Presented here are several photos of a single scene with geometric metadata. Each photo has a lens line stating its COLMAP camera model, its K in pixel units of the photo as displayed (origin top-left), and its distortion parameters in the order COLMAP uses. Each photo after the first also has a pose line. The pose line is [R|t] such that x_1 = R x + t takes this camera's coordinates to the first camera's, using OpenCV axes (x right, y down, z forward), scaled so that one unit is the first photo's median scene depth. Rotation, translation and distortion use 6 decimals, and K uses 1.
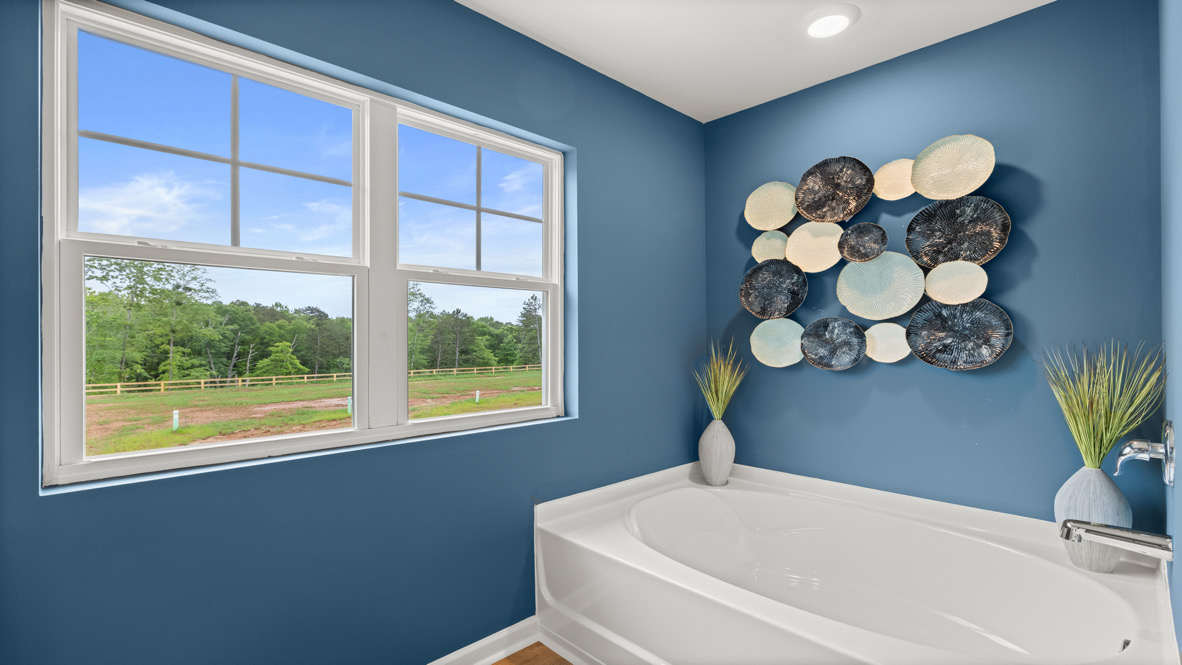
lens RADIAL K [[529.8, 0, 586.8], [0, 529.8, 344.9], [0, 0, 1]] dist [-0.008173, 0.001901]
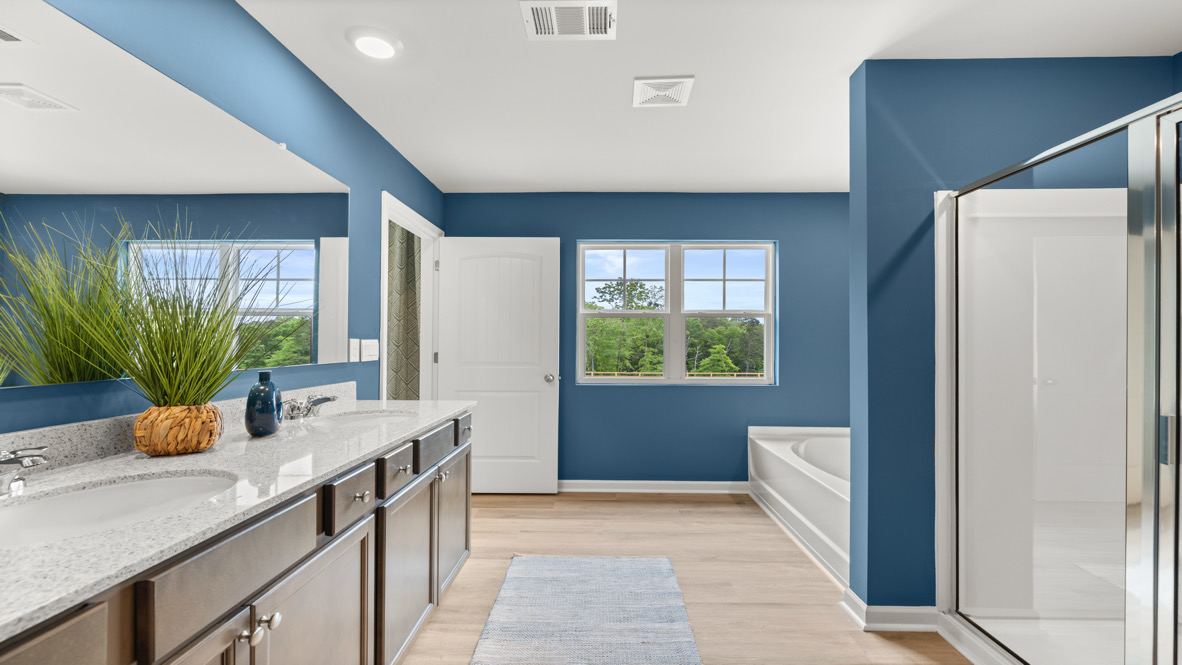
lens RADIAL K [[499.2, 0, 592.5], [0, 499.2, 342.1], [0, 0, 1]] dist [0.001101, -0.000768]
pose [[0.712157, 0.004601, -0.702005, 0.648269], [-0.013559, 0.999882, -0.007203, 0.006018], [0.701889, 0.014648, 0.712136, -0.612379]]
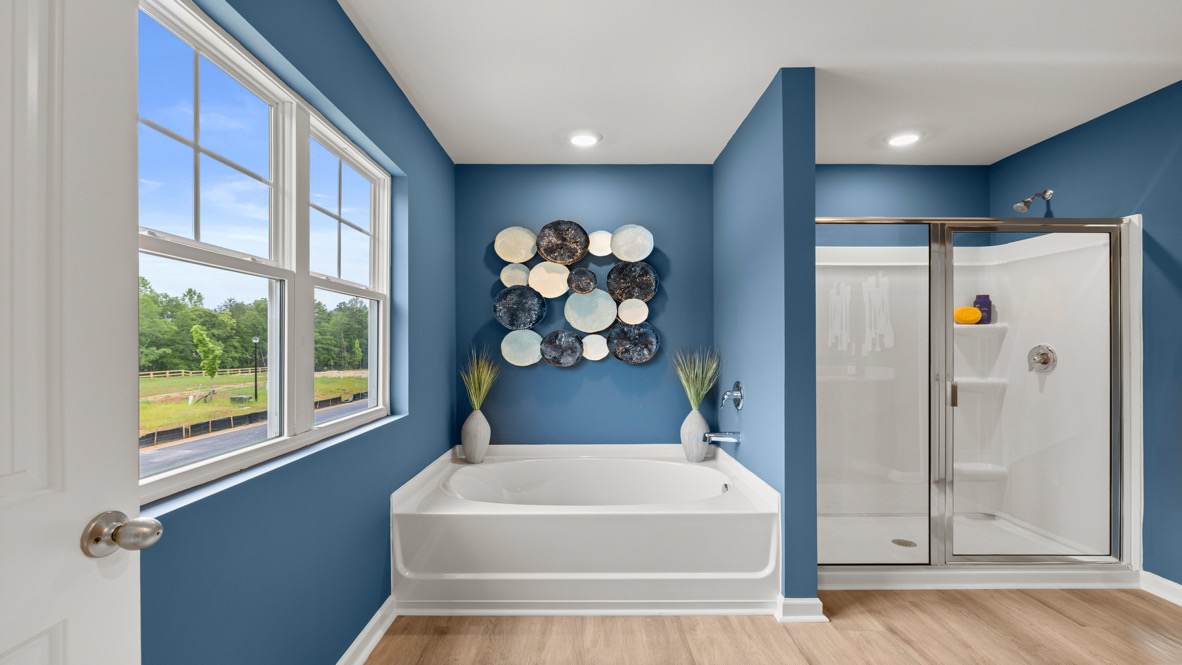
lens RADIAL K [[542.8, 0, 590.3], [0, 542.8, 345.7], [0, 0, 1]] dist [-0.012551, -0.000101]
pose [[0.683448, 0.000736, 0.729998, -0.515971], [0.006421, 0.999955, -0.007021, 0.001590], [-0.729971, 0.009486, 0.683413, -0.063860]]
